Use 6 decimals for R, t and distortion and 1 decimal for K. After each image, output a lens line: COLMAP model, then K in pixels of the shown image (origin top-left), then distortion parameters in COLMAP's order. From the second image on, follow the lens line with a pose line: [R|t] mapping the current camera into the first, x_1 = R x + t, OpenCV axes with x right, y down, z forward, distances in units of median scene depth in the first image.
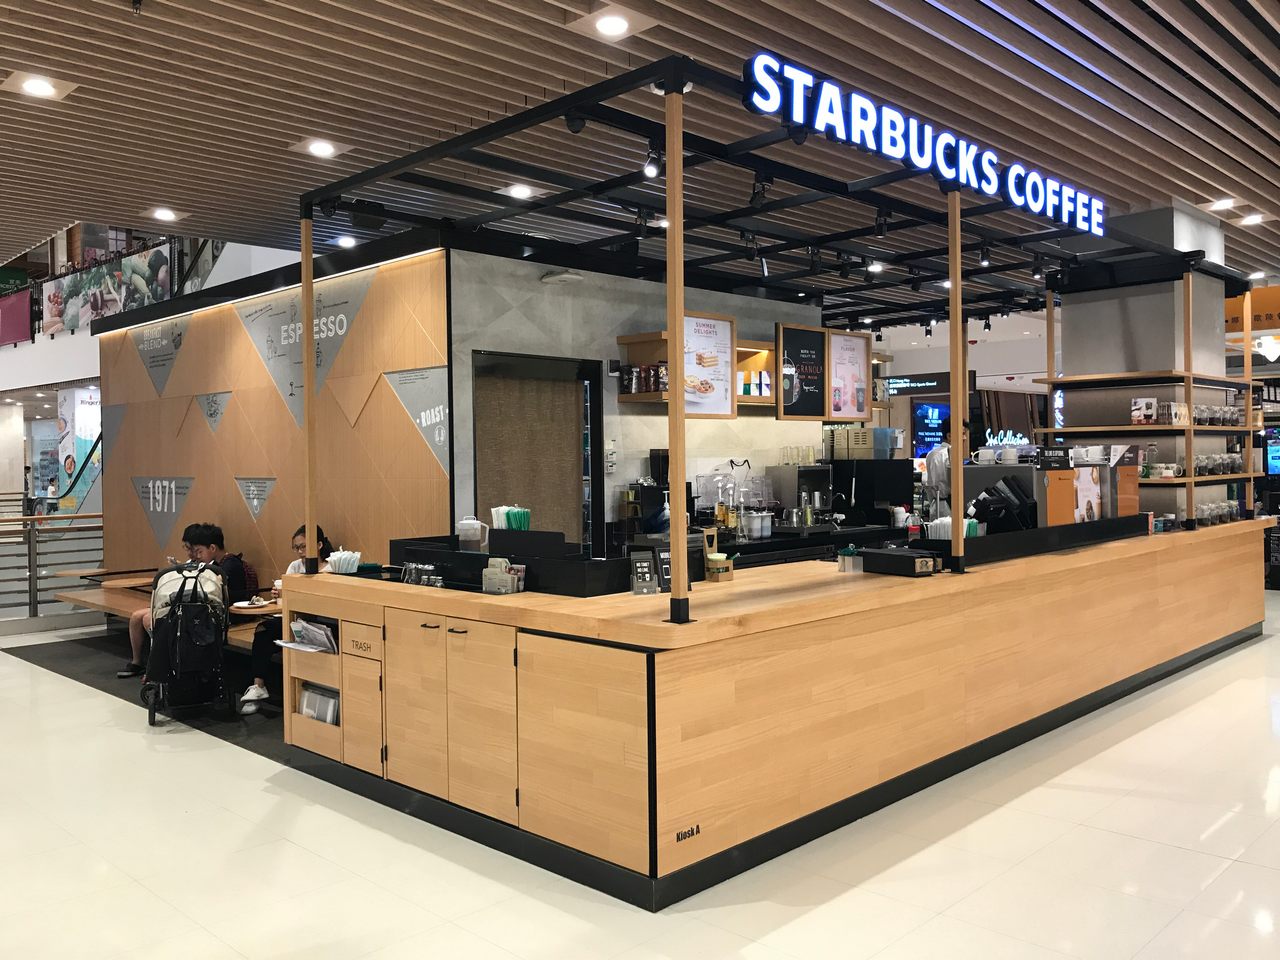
lens RADIAL K [[1059.7, 0, 636.4], [0, 1059.7, 481.4], [0, 0, 1]] dist [0.012039, -0.009952]
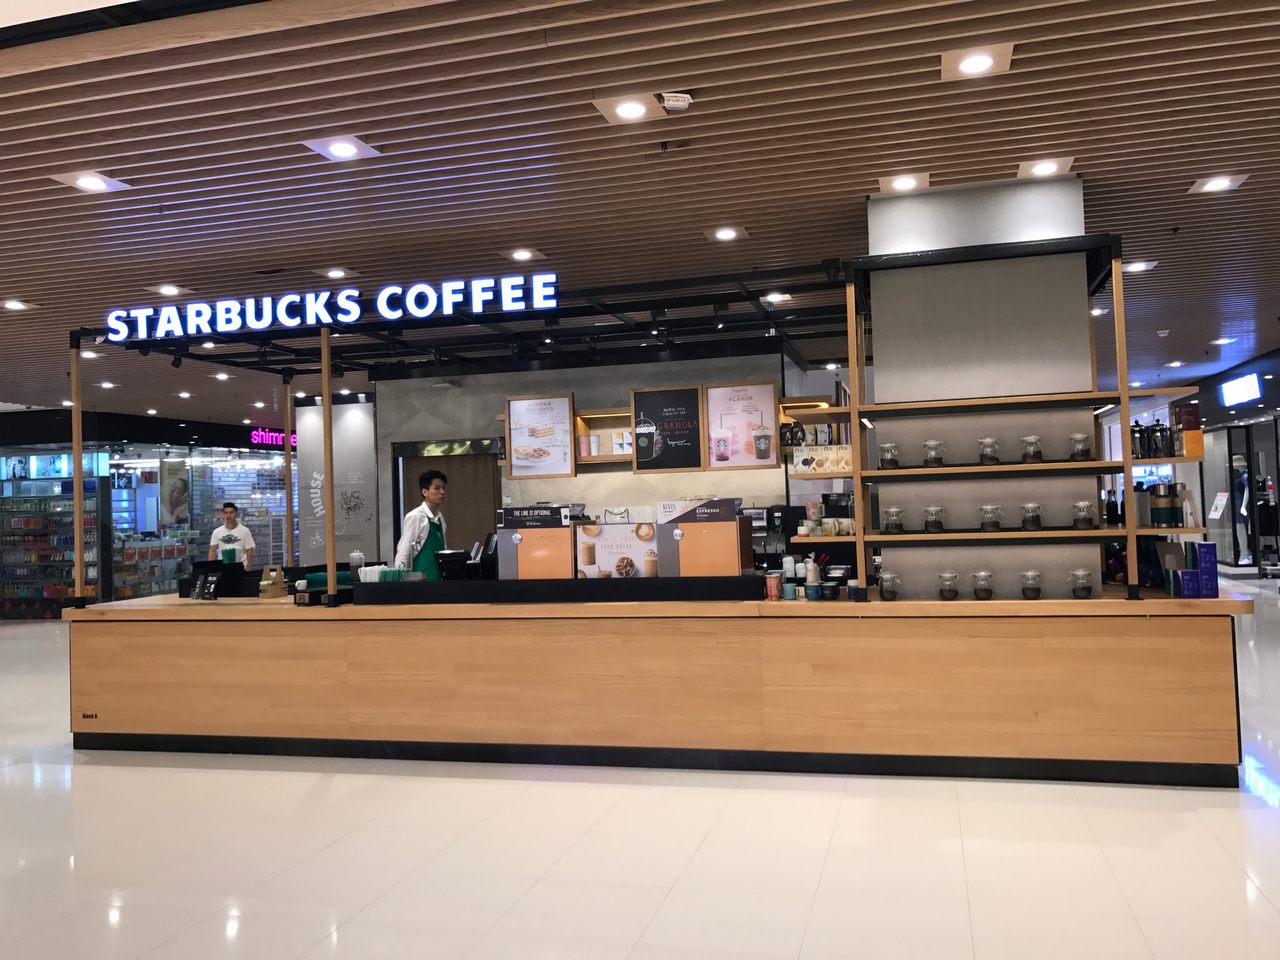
lens RADIAL K [[1059.7, 0, 639.1], [0, 1059.7, 468.2], [0, 0, 1]] dist [0.012039, -0.009952]
pose [[0.487888, -0.028460, -0.872442, 1.400262], [0.006841, 0.999562, -0.028782, -0.039790], [0.872880, 0.008074, 0.487869, 0.566124]]
